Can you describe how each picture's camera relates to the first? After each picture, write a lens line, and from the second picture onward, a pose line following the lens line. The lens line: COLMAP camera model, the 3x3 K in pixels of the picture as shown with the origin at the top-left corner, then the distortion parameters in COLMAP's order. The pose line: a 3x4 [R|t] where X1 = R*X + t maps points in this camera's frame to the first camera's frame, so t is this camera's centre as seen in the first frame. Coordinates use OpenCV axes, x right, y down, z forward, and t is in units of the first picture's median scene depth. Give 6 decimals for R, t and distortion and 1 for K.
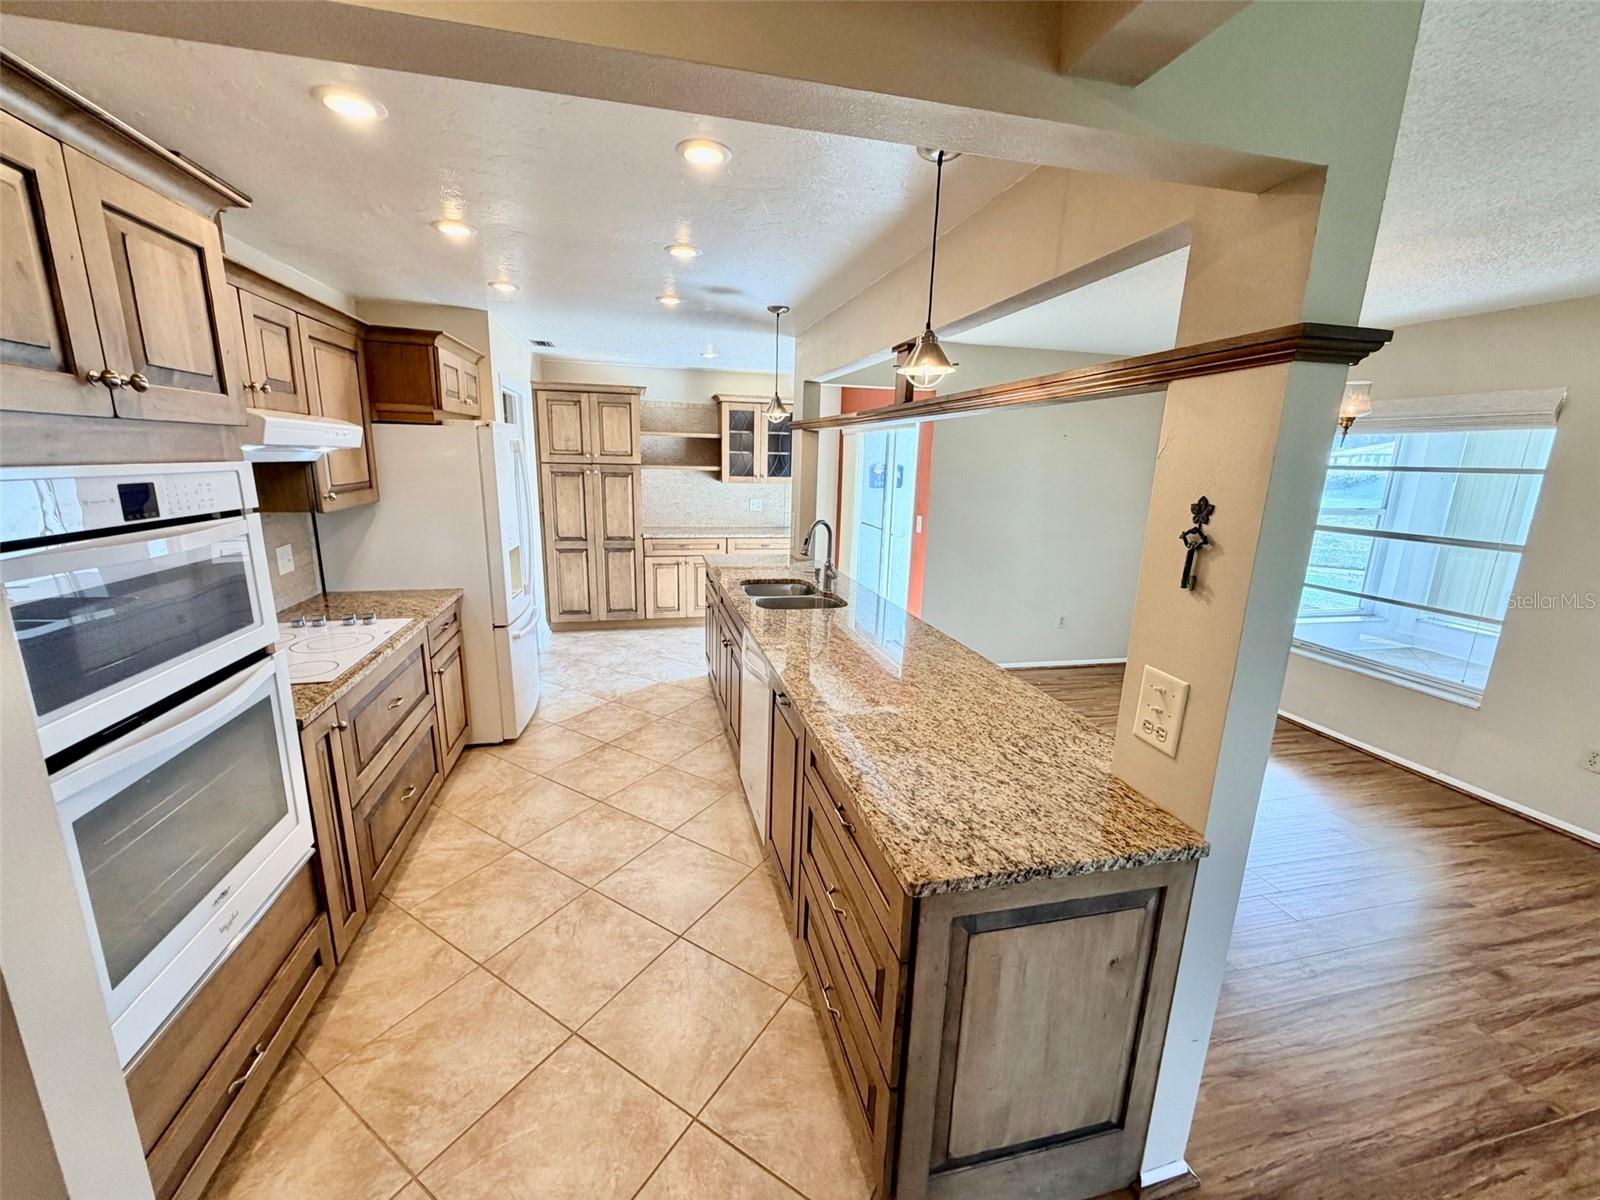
lens RADIAL K [[639.7, 0, 794.1], [0, 639.7, 600.9], [0, 0, 1]] dist [0.000747, 0.000188]
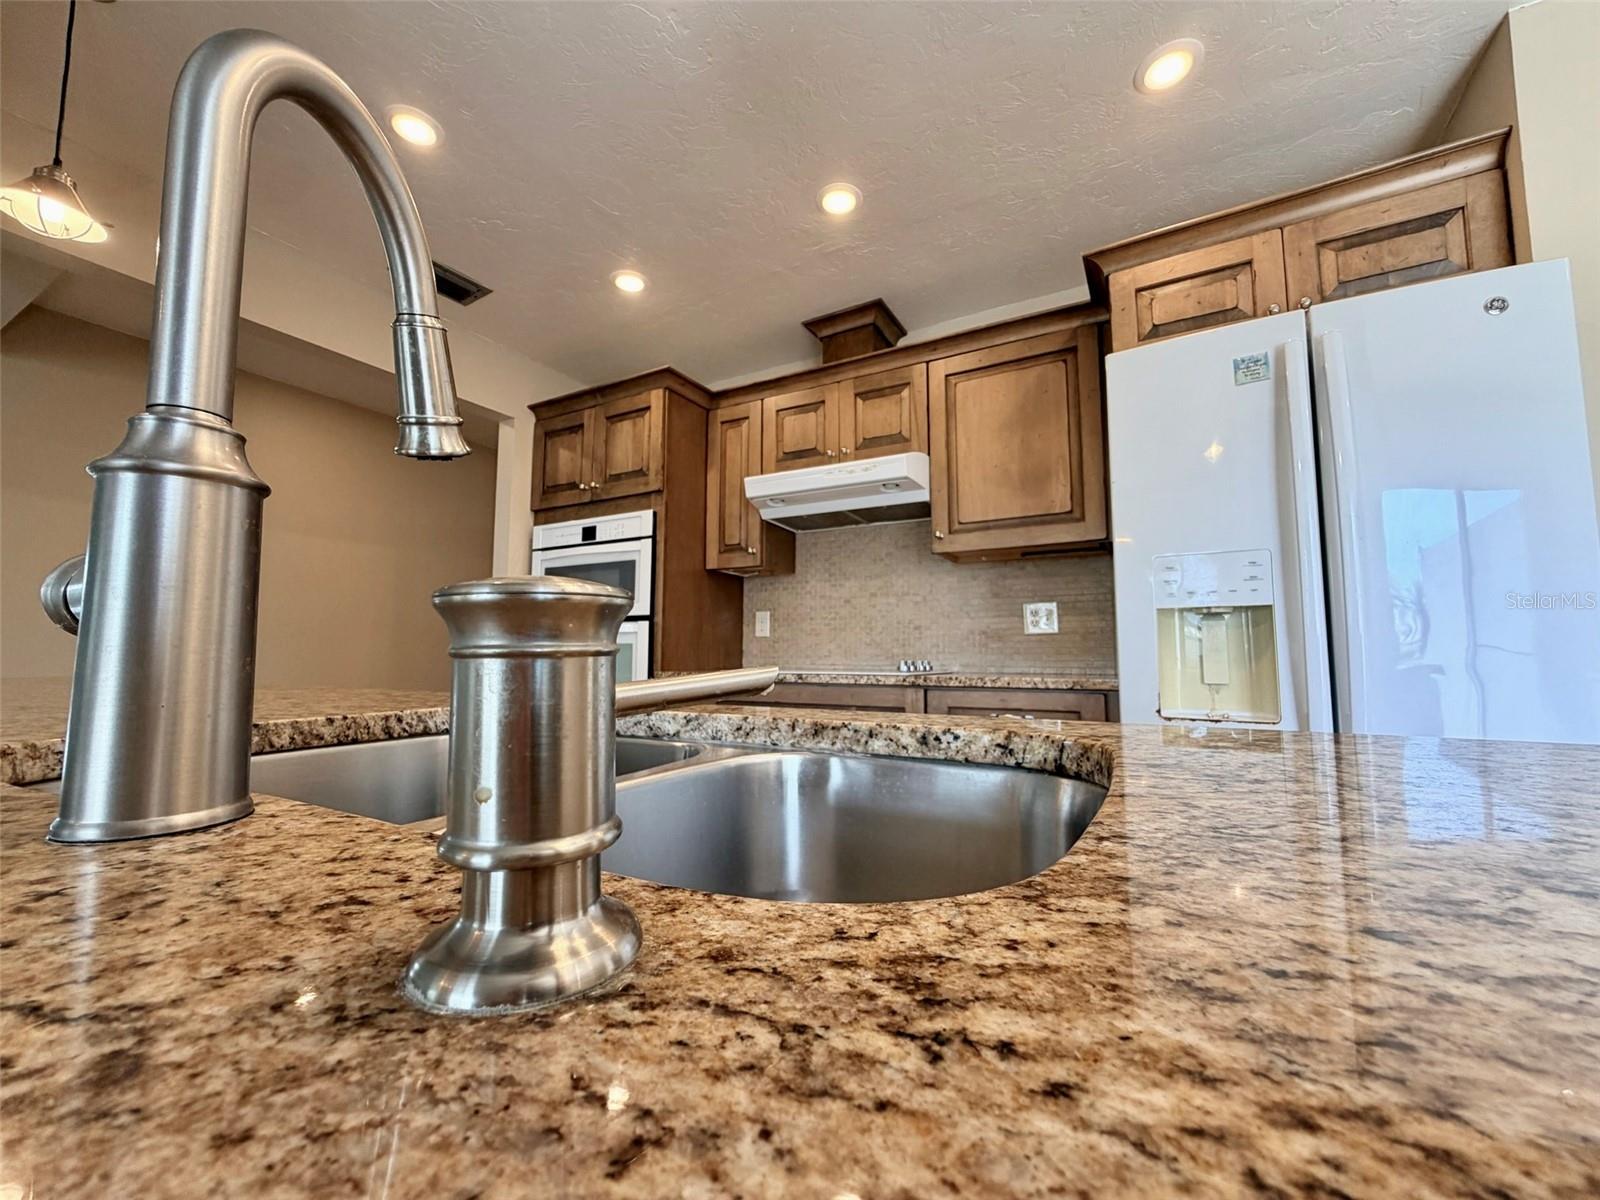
lens RADIAL K [[639.7, 0, 794.1], [0, 639.7, 600.9], [0, 0, 1]] dist [0.000747, 0.000188]
pose [[-0.678774, -0.086048, -0.729288, 0.055444], [-0.179998, 0.982311, 0.051628, -0.052950], [0.711946, 0.166314, -0.682256, 0.994013]]
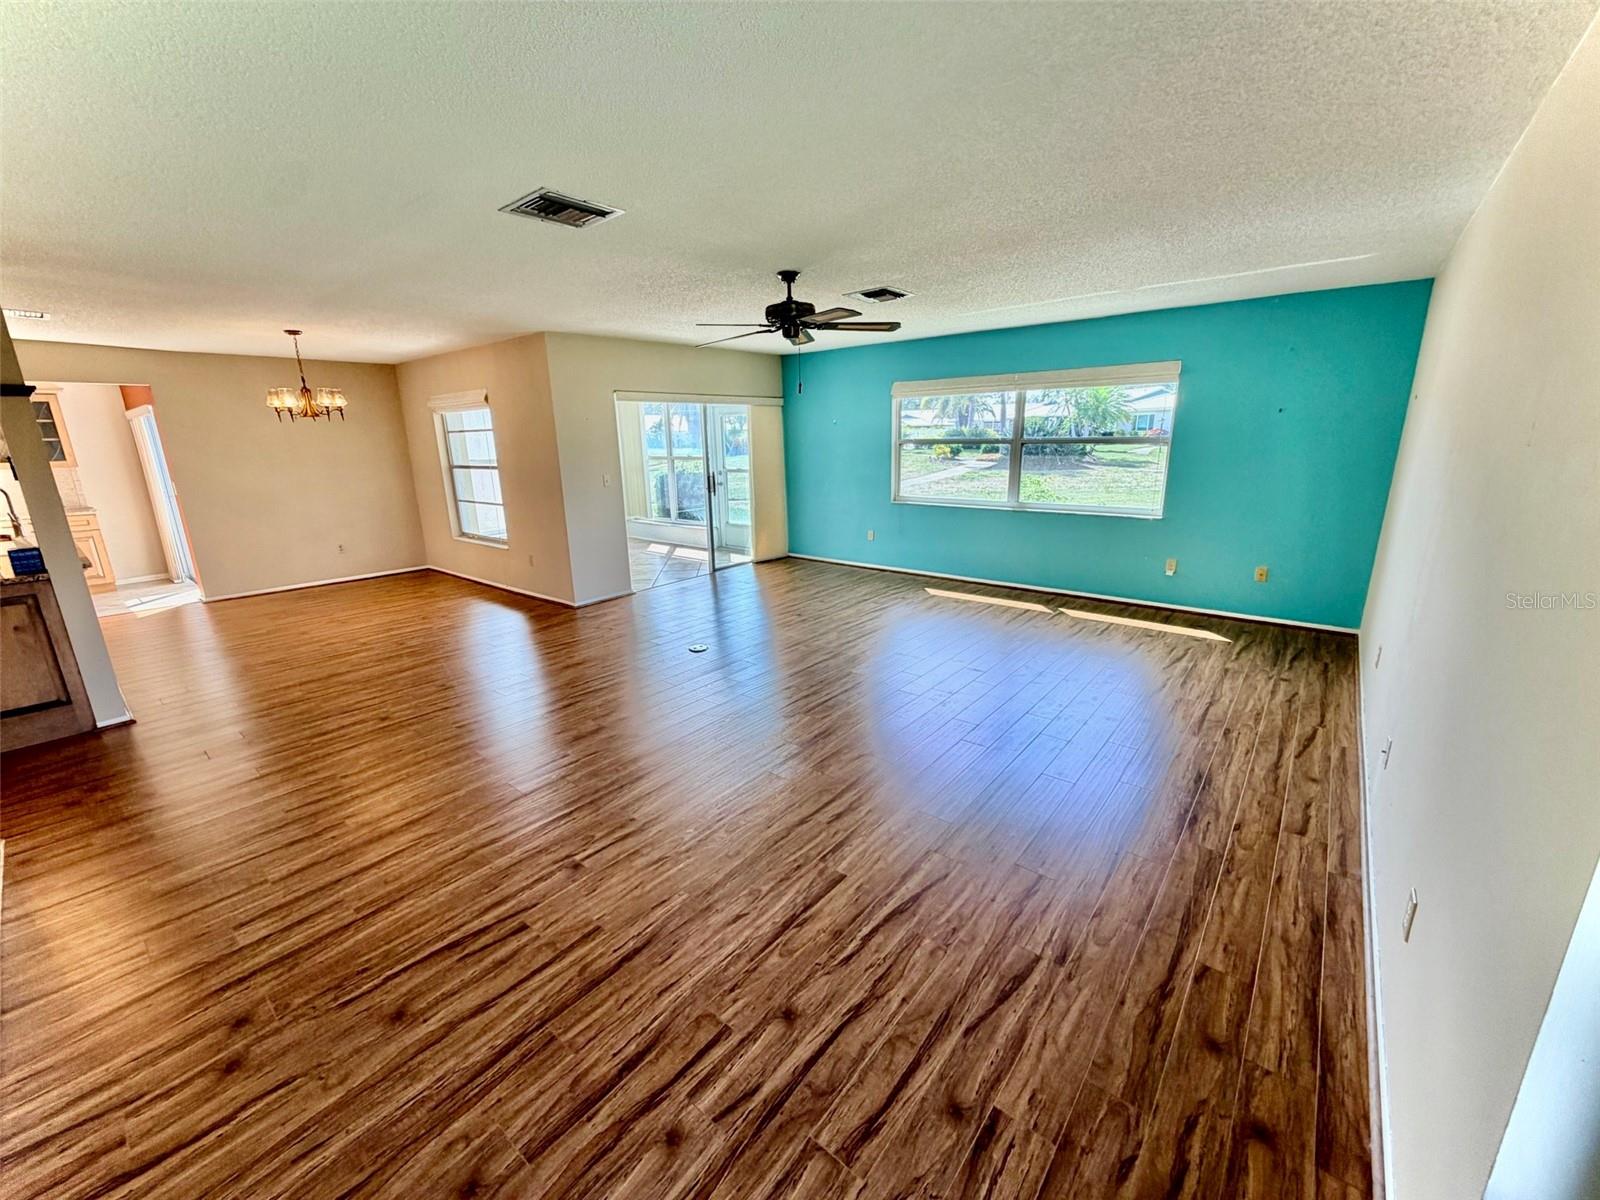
lens RADIAL K [[639.7, 0, 794.1], [0, 639.7, 600.9], [0, 0, 1]] dist [0.000747, 0.000188]
pose [[0.800782, -0.193264, 0.566919, 0.524358], [0.173992, 0.980755, 0.088576, 0.257915], [-0.573127, 0.027709, 0.818998, -0.971444]]
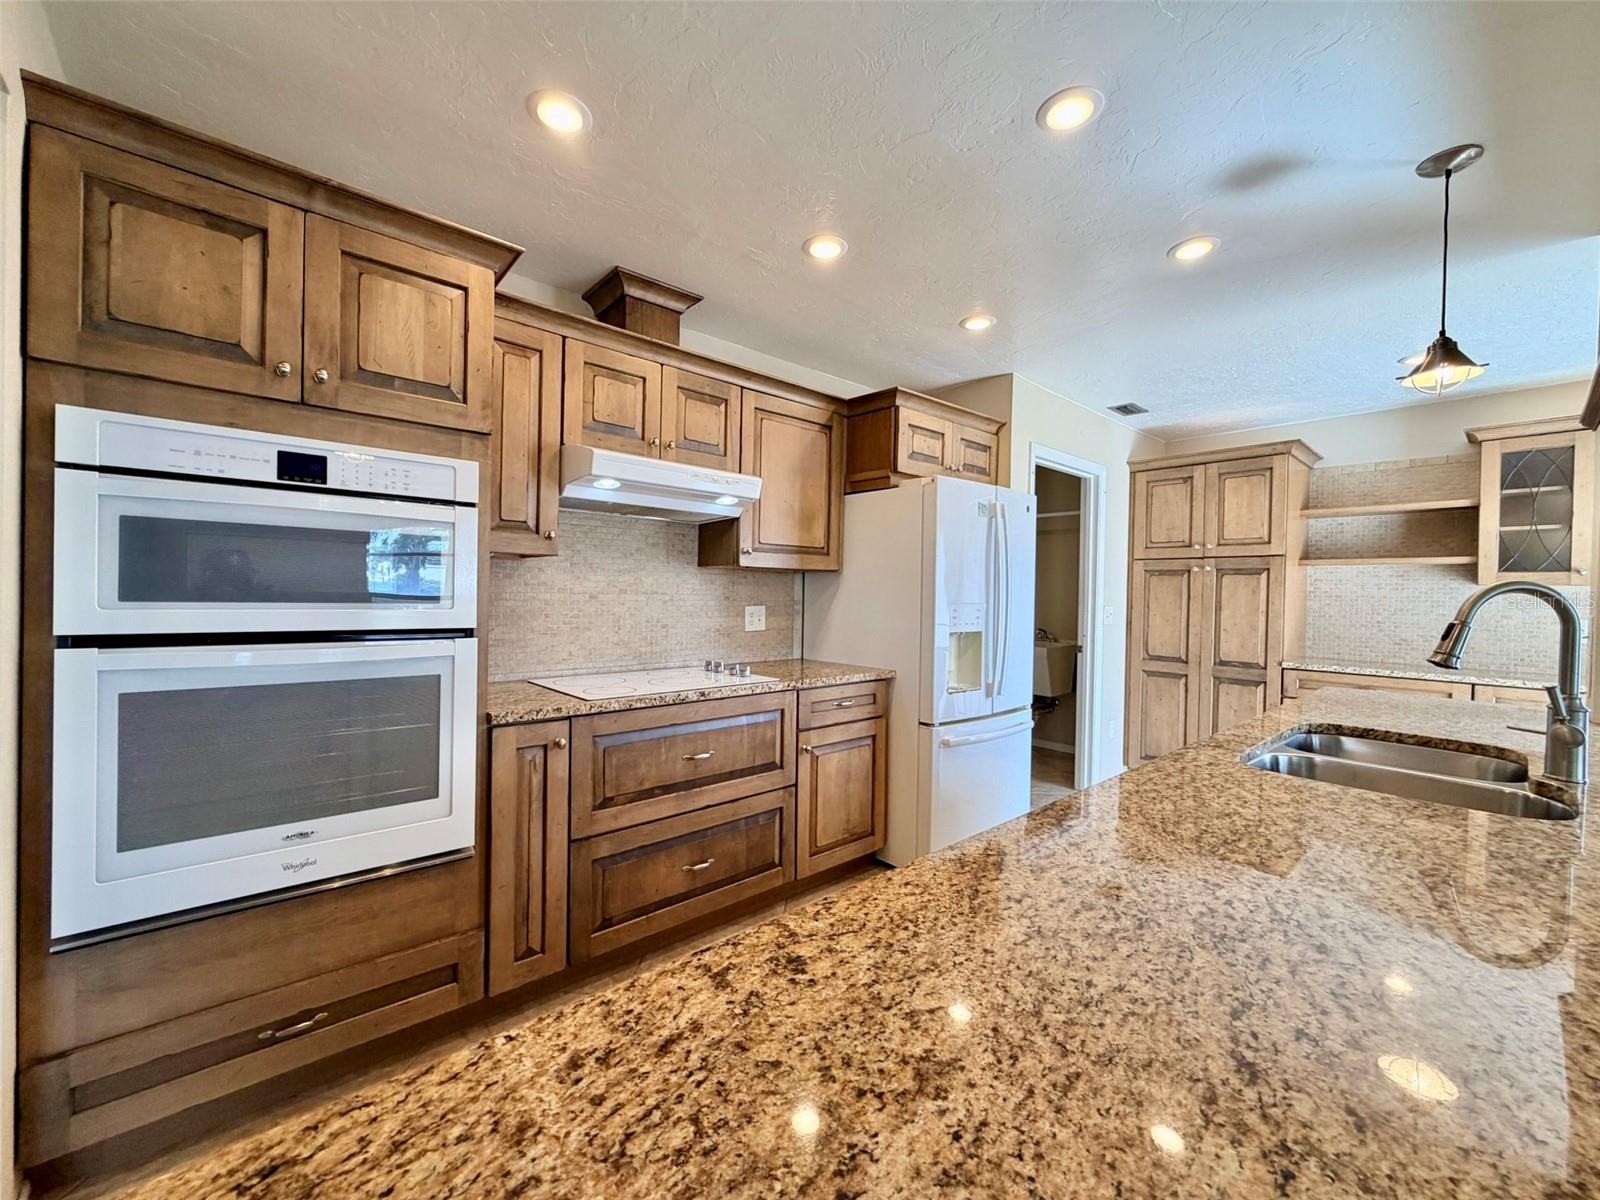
lens RADIAL K [[639.7, 0, 794.1], [0, 639.7, 600.9], [0, 0, 1]] dist [0.000747, 0.000188]
pose [[0.465908, -0.005650, -0.884815, 0.154646], [-0.202688, 0.972709, -0.112939, 0.012267], [0.861305, 0.231961, 0.452048, 0.406646]]
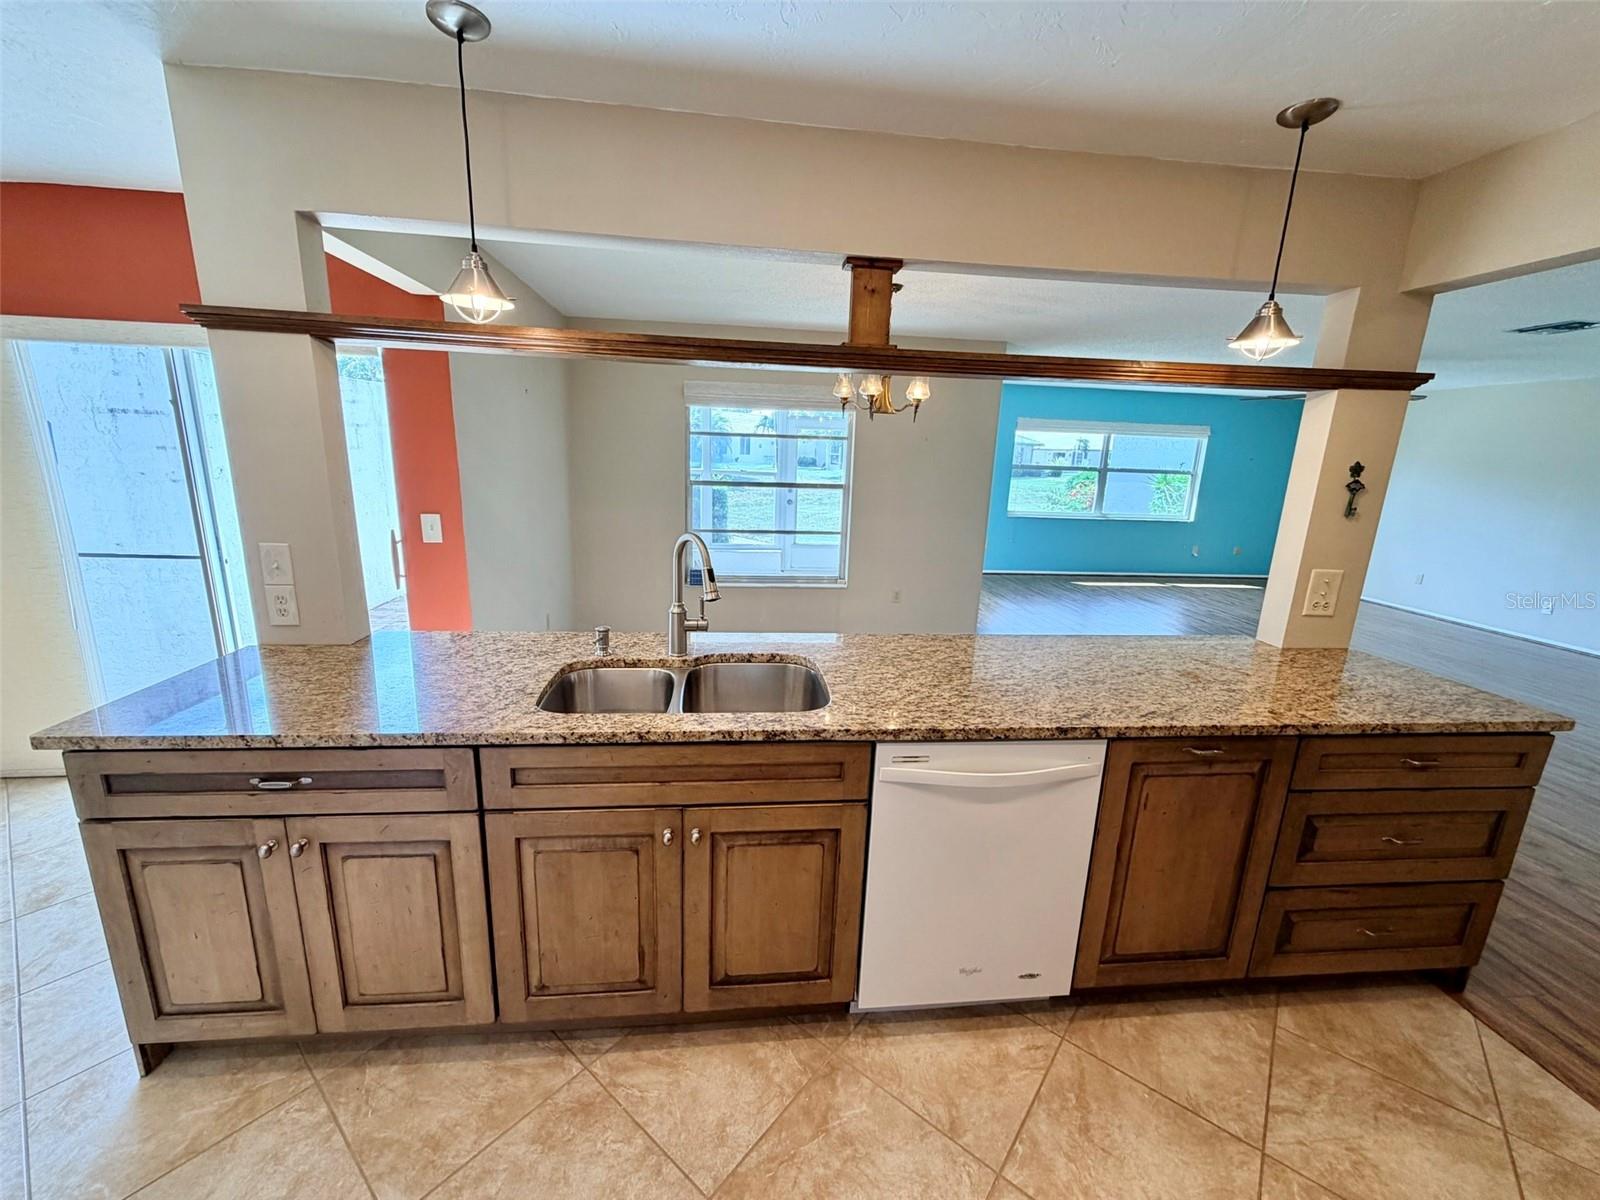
lens RADIAL K [[639.7, 0, 794.1], [0, 639.7, 600.9], [0, 0, 1]] dist [0.000747, 0.000188]
pose [[0.131253, -0.249038, 0.959558, -0.423737], [0.189524, 0.956383, 0.222290, -0.154189], [-0.973064, 0.152683, 0.172727, 0.726486]]
